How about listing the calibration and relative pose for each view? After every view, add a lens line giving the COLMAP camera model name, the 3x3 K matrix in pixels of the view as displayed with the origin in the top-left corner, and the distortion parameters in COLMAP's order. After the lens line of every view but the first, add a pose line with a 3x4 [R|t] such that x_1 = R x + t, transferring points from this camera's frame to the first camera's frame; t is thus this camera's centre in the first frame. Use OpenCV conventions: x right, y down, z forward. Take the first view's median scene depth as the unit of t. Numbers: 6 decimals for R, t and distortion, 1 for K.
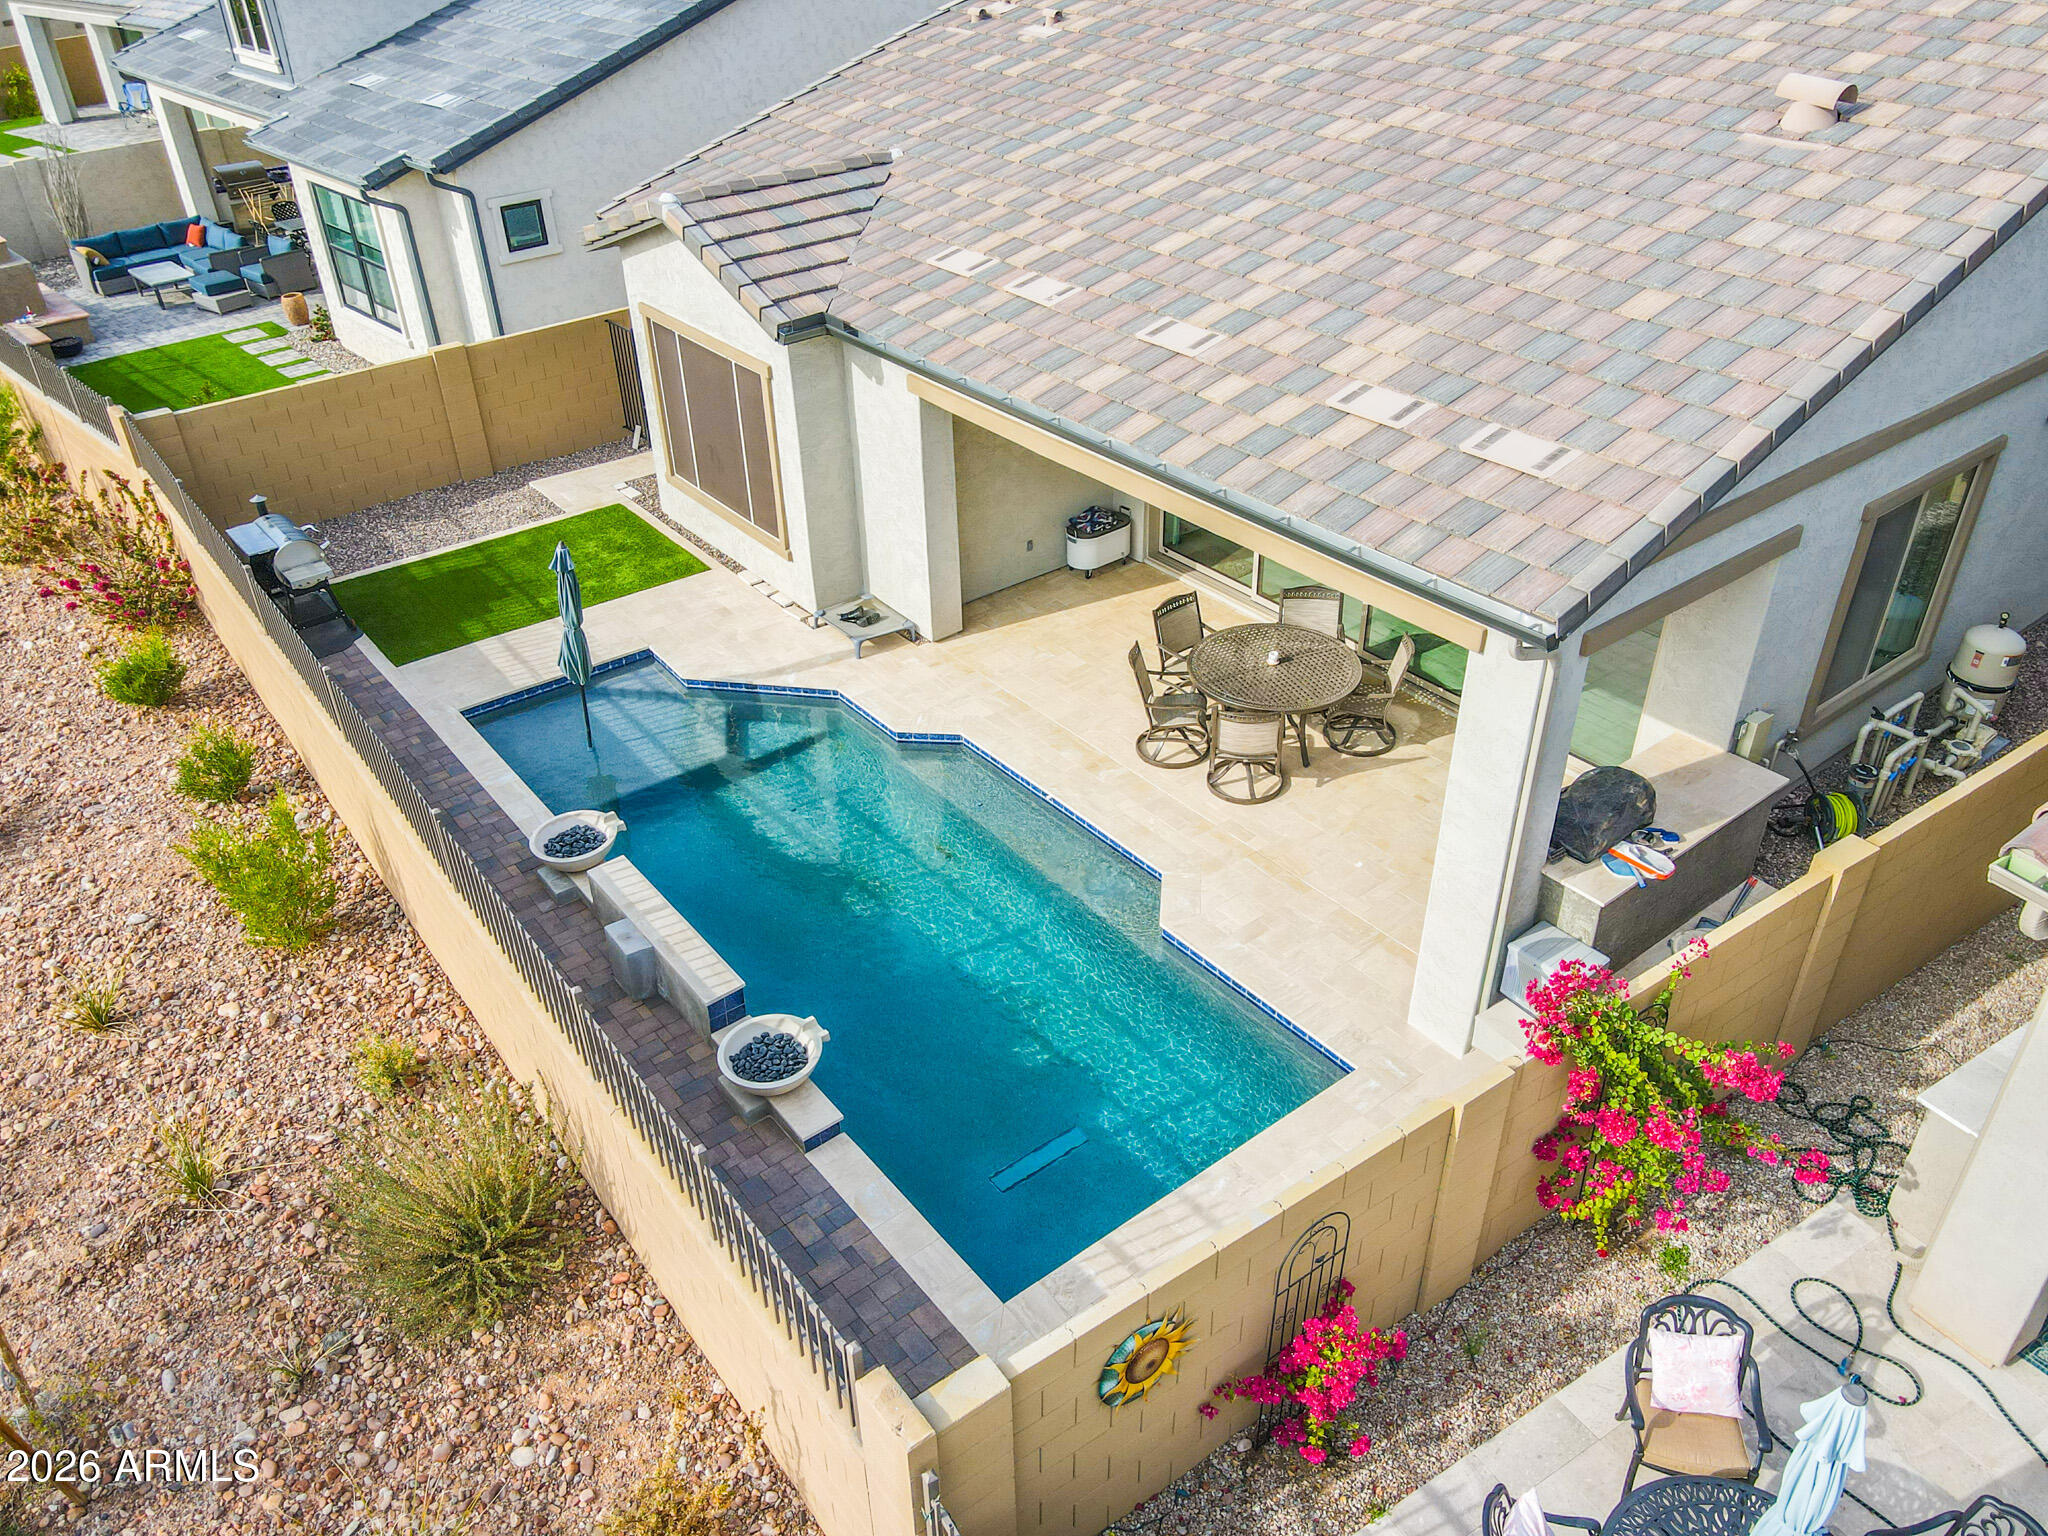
lens RADIAL K [[1507.5, 0, 1018.5], [0, 1507.5, 757.3], [0, 0, 1]] dist [-0.029437, 0.073582]
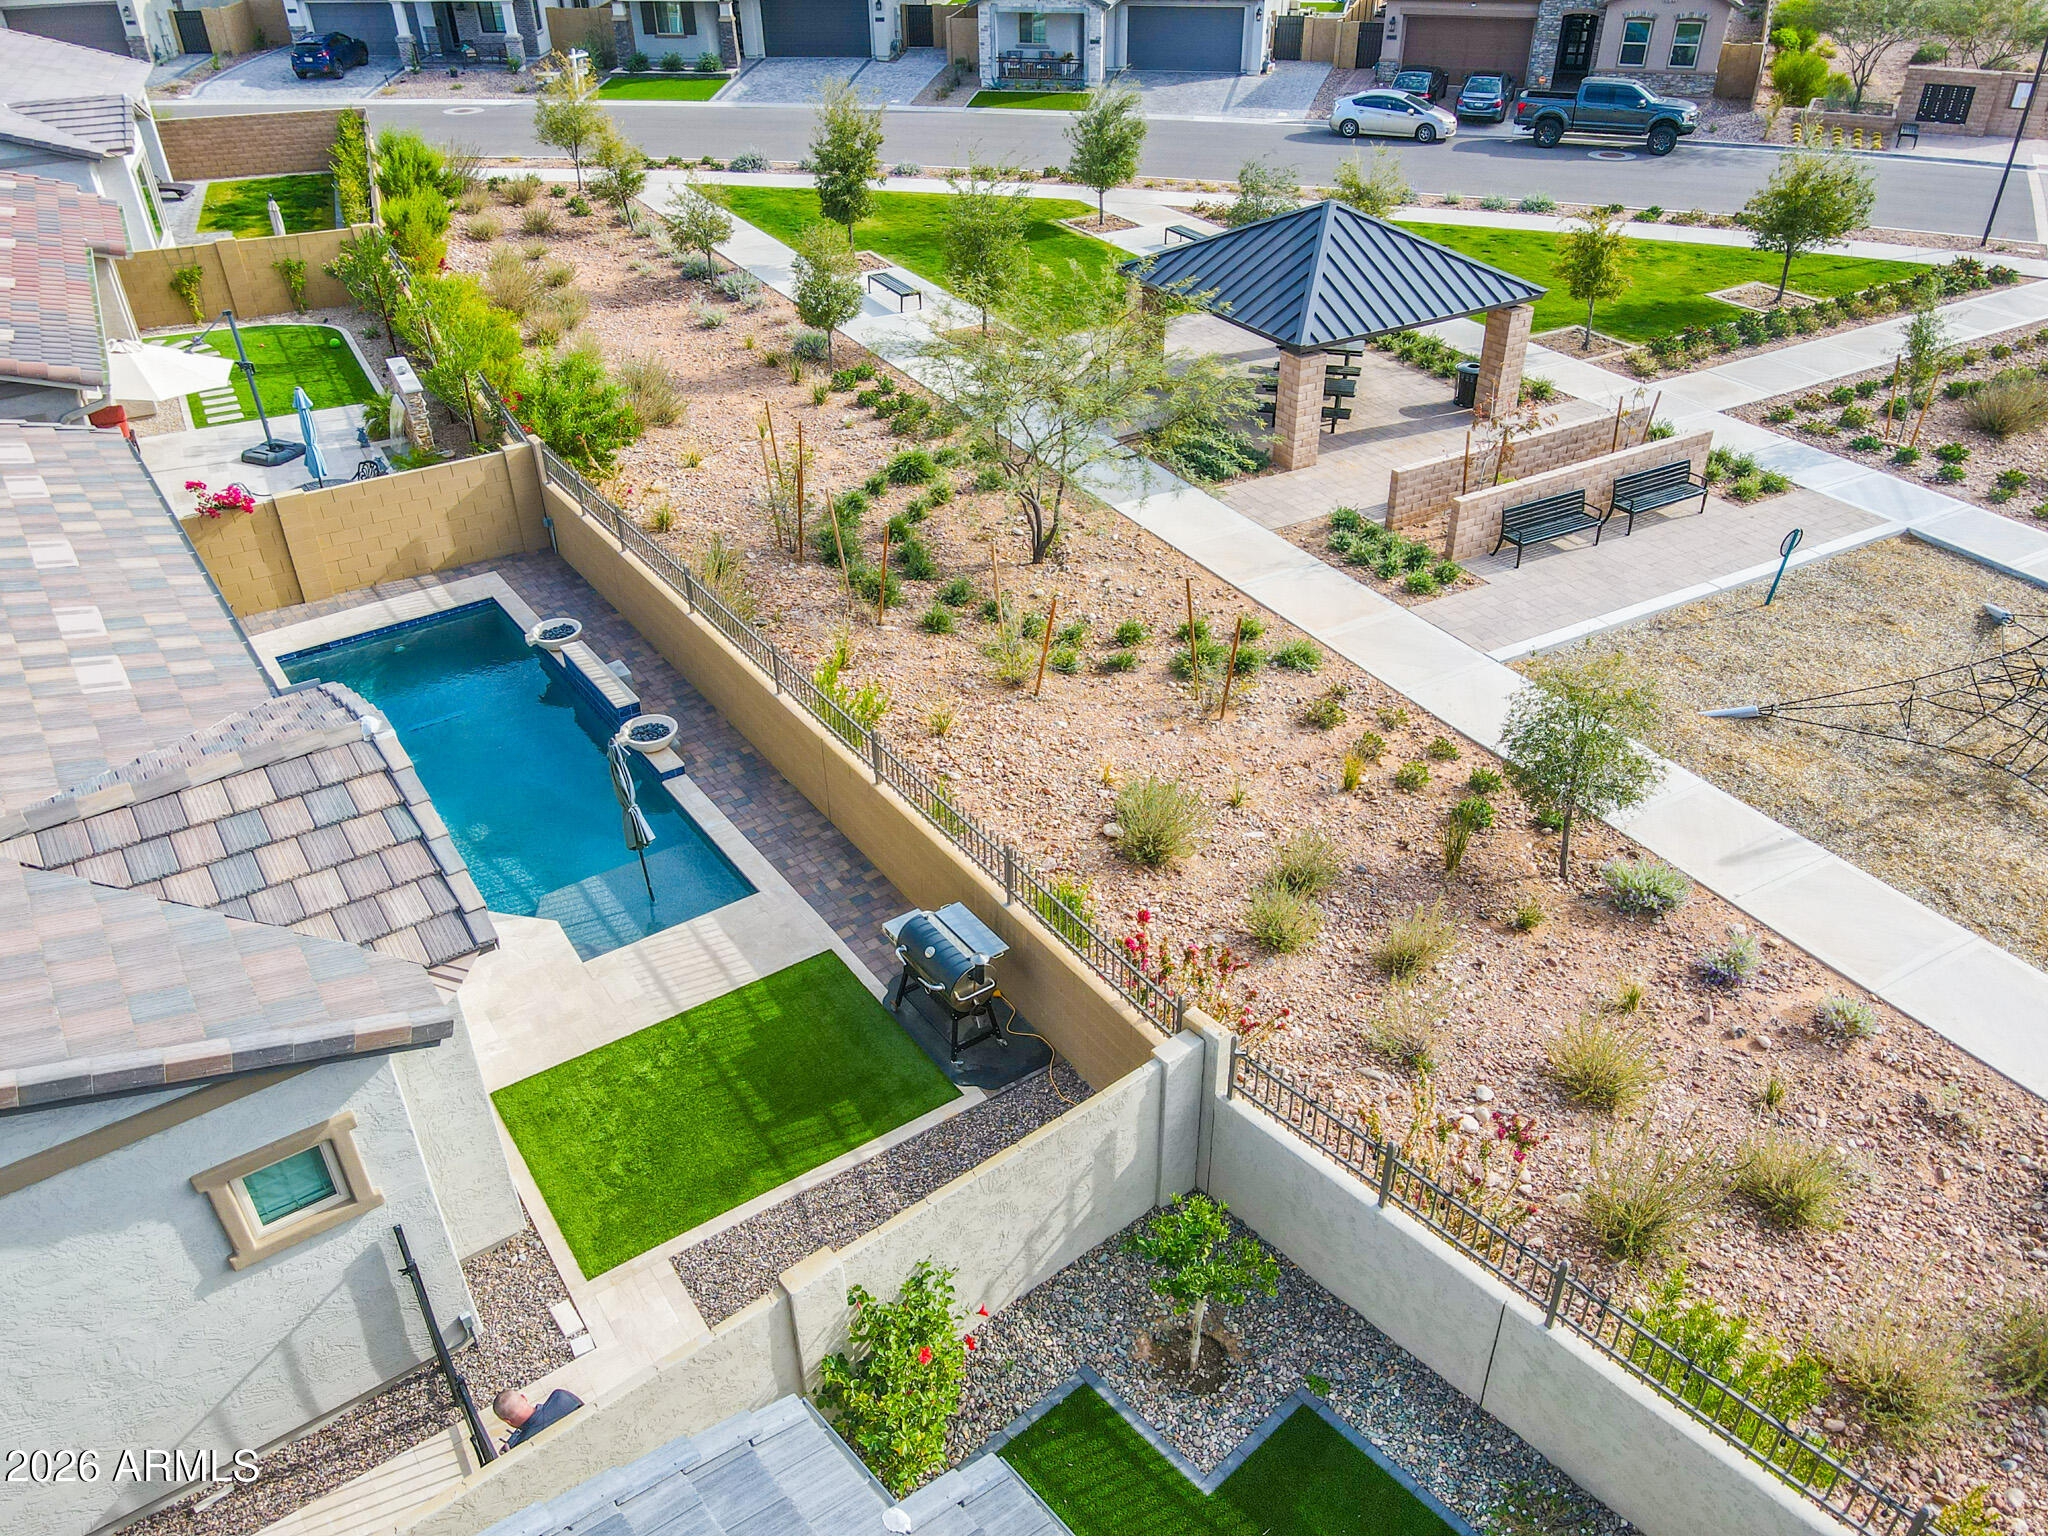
lens RADIAL K [[1509.9, 0, 1024.0], [0, 1509.9, 768.0], [0, 0, 1]] dist [-0.017178, 0.046272]
pose [[-0.998185, 0.003279, 0.060128, -0.626846], [0.056607, 0.391612, 0.918387, -1.069158], [-0.020536, 0.920124, -0.391087, 1.330643]]
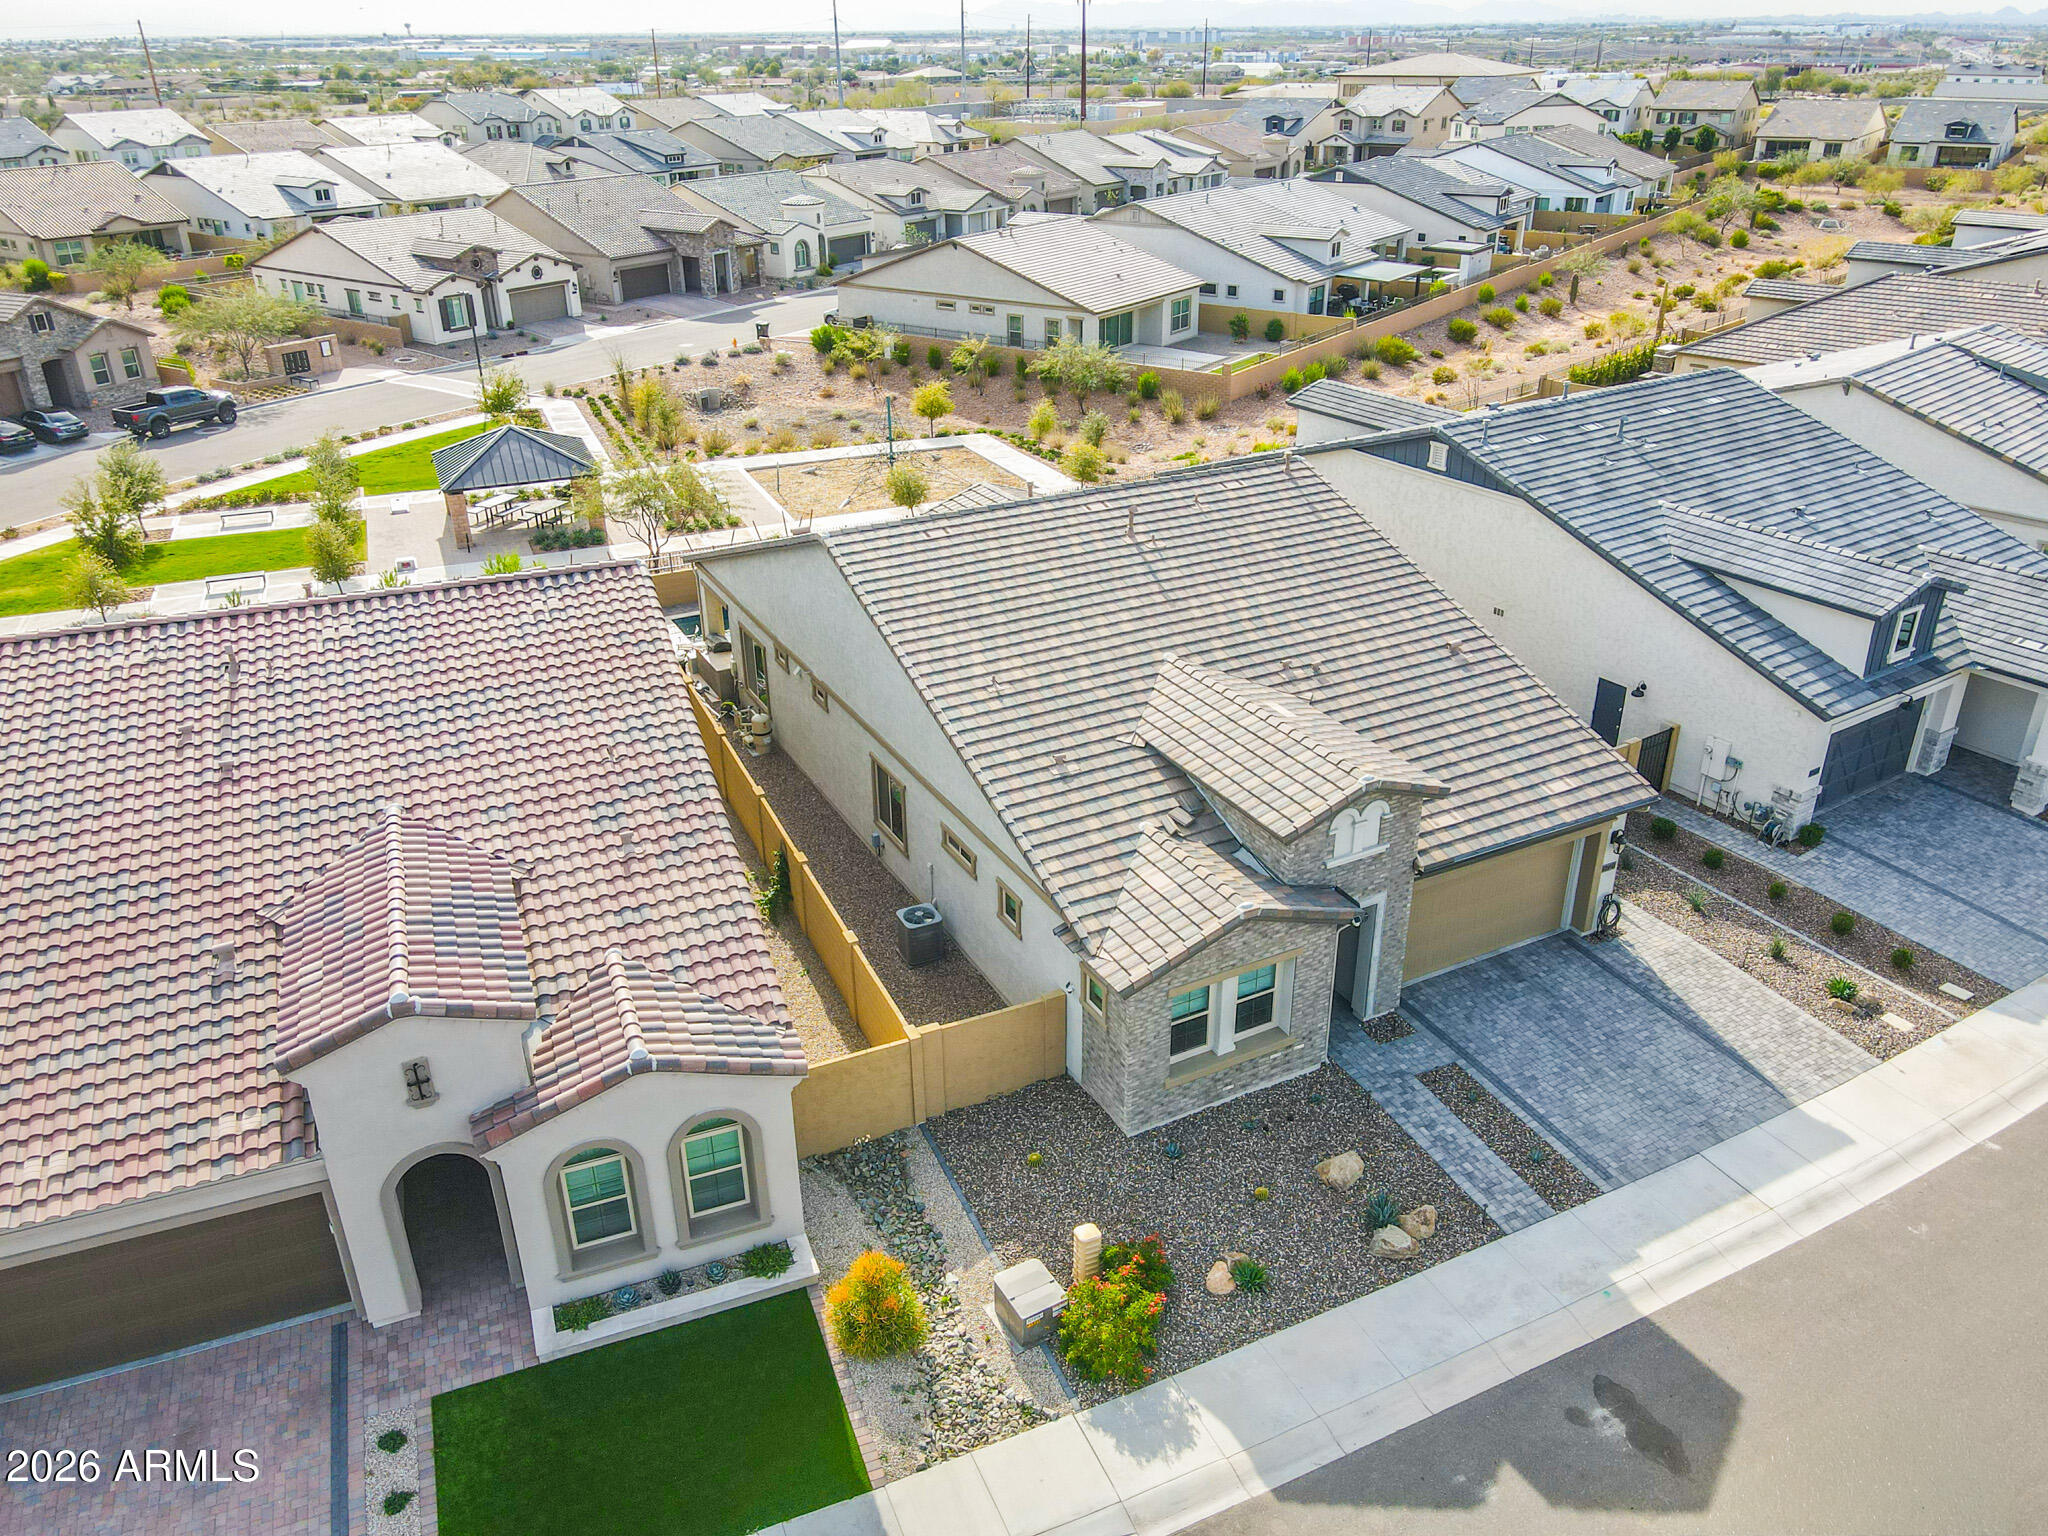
lens RADIAL K [[1512.0, 0, 1024.0], [0, 1512.0, 768.0], [0, 0, 1]] dist [0.002662, 0.023981]
pose [[-0.172295, 0.459893, -0.871099, 2.937929], [-0.531284, 0.701287, 0.475325, -1.591729], [0.829489, 0.544697, 0.123505, 1.017529]]
